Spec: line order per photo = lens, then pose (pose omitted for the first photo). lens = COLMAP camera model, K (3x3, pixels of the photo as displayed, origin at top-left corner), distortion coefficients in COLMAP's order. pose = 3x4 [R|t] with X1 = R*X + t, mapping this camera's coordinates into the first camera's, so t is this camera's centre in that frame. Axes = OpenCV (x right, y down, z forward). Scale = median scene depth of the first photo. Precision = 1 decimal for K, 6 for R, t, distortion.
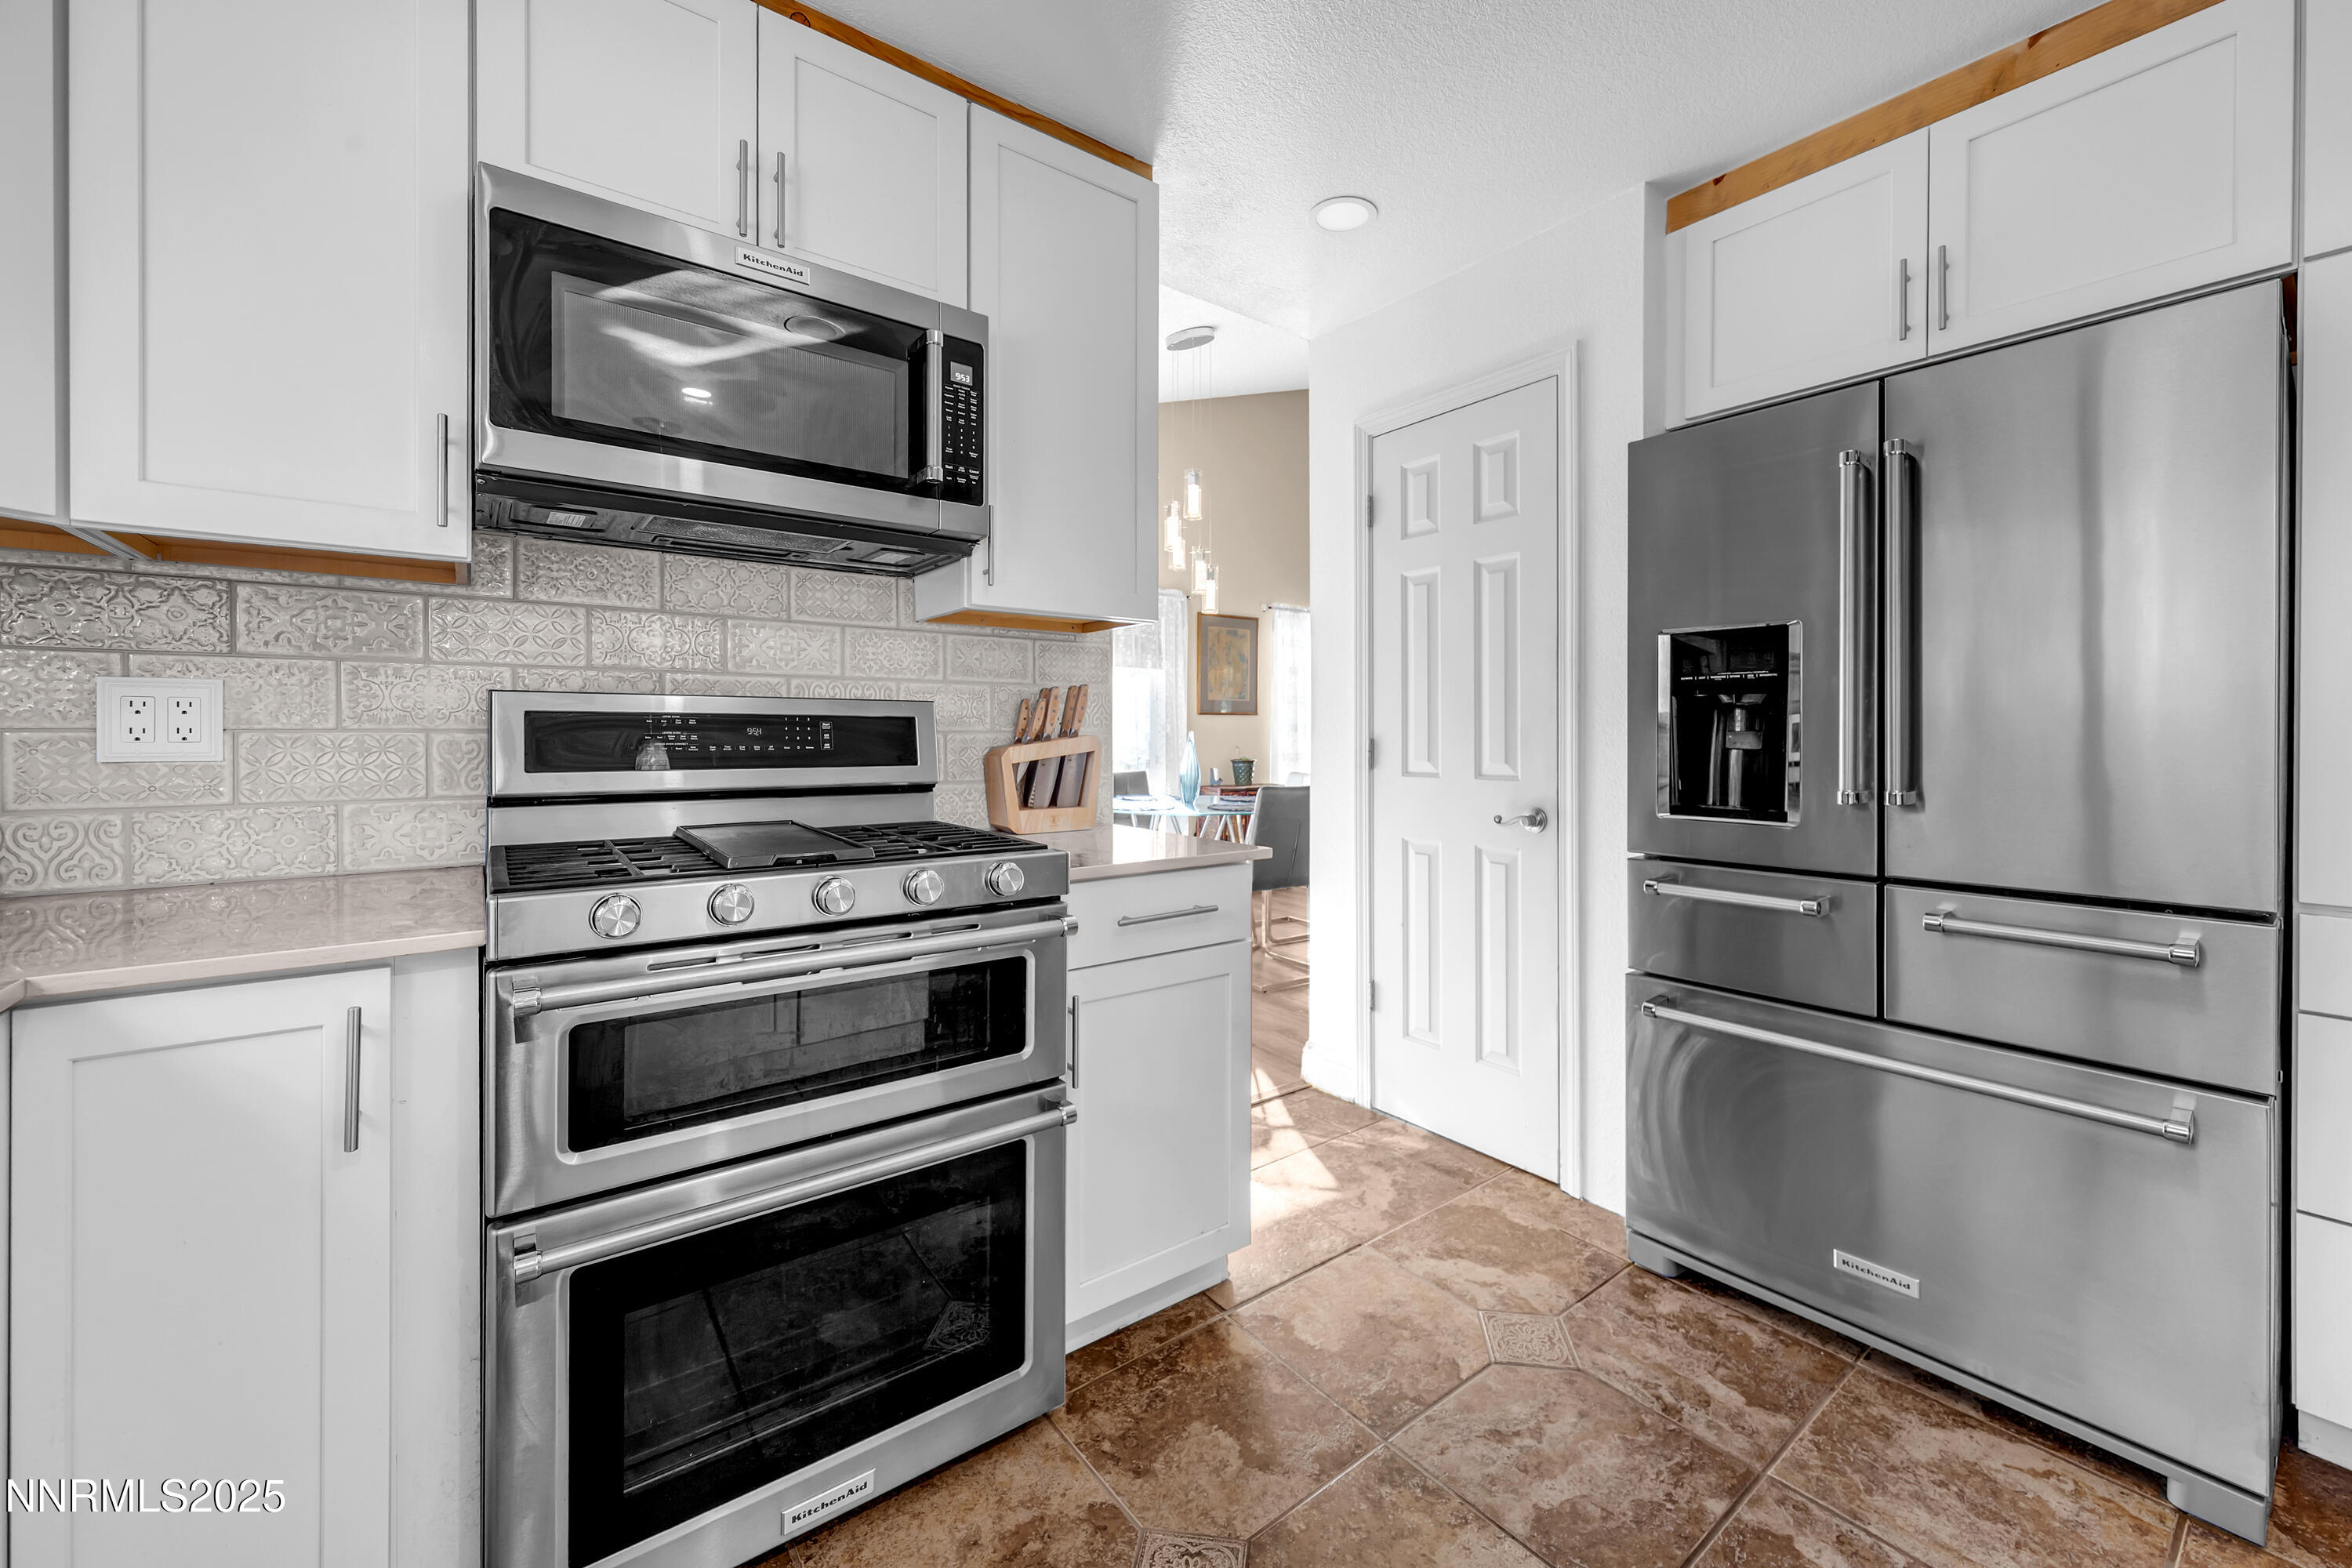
lens RADIAL K [[919.4, 0, 1184.3], [0, 919.4, 738.7], [0, 0, 1]] dist [0.000229, 0.000105]
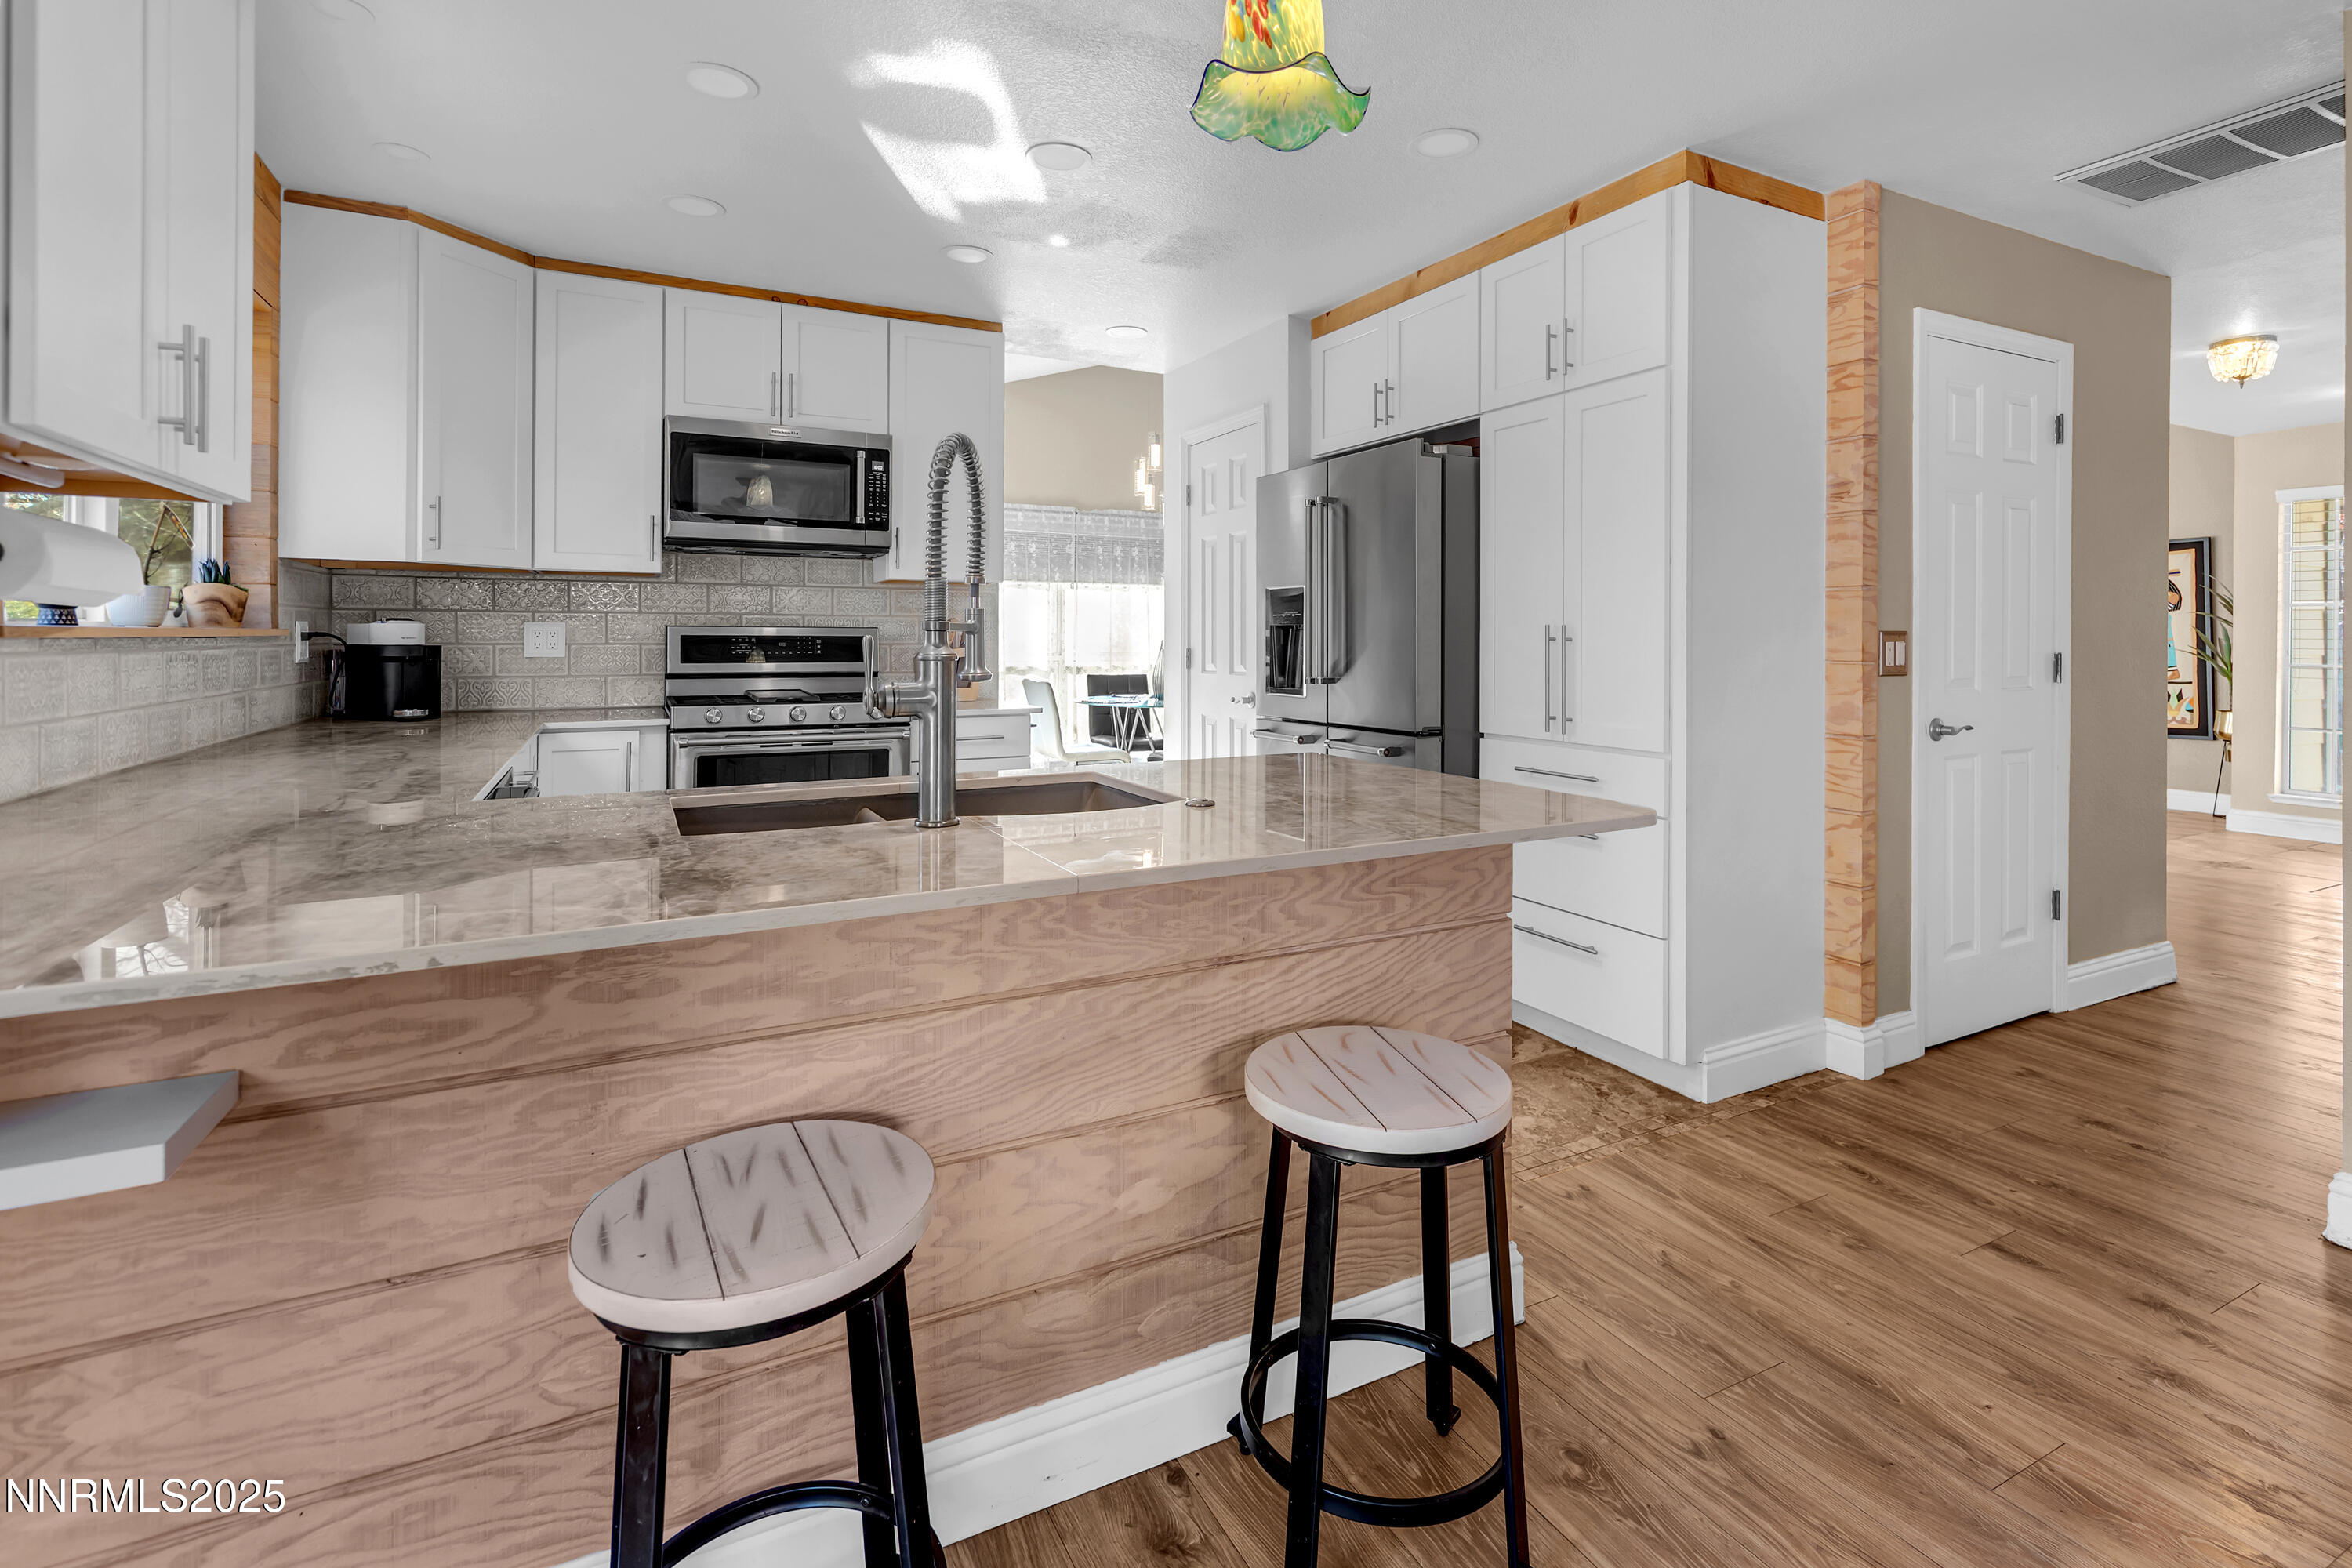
lens RADIAL K [[1093.9, 0, 1183.2], [0, 1093.9, 635.4], [0, 0, 1]] dist [0.002937, 0.000281]
pose [[0.984425, 0.001236, -0.175802, 0.821628], [-0.002565, 0.999970, -0.007330, -0.012144], [0.175788, 0.007667, 0.984398, -1.211089]]
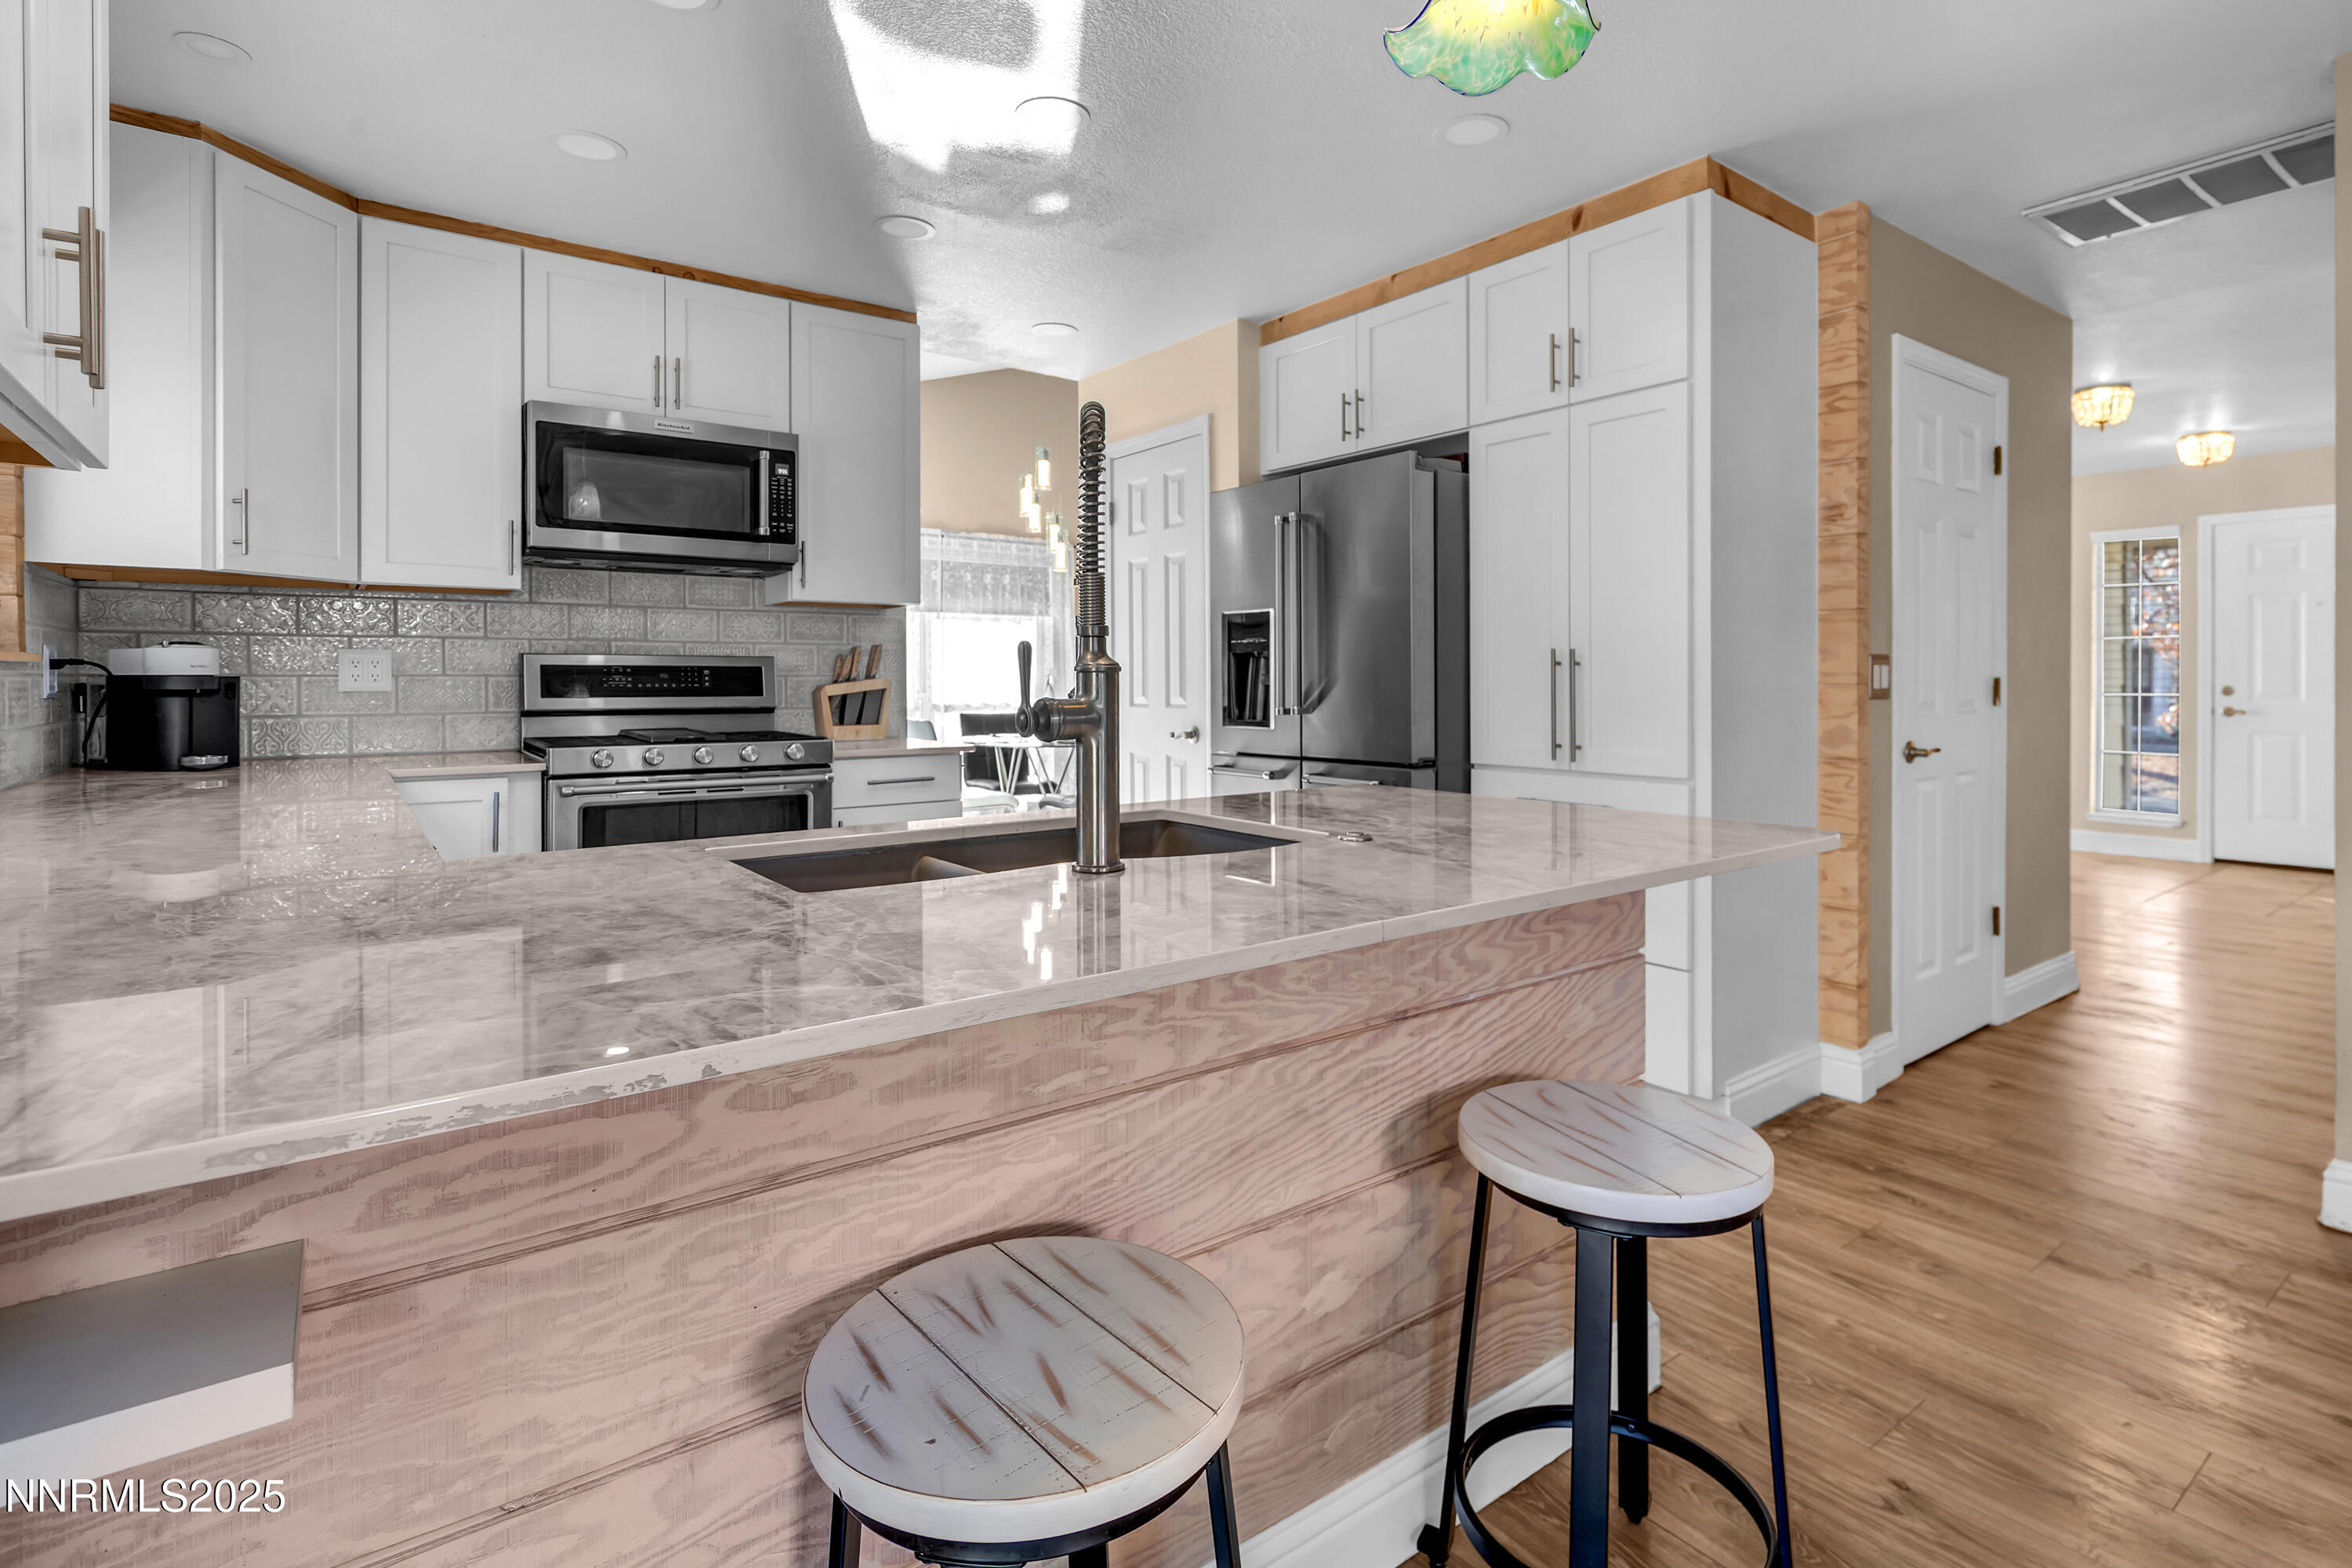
lens RADIAL K [[1148.1, 0, 1183.0], [0, 1148.1, 680.1], [0, 0, 1]] dist [0.001982, -0.000283]
pose [[0.999927, -0.002419, -0.011797, 0.533059], [0.002379, 0.999991, -0.003472, 0.010373], [0.011805, 0.003444, 0.999924, -1.145582]]
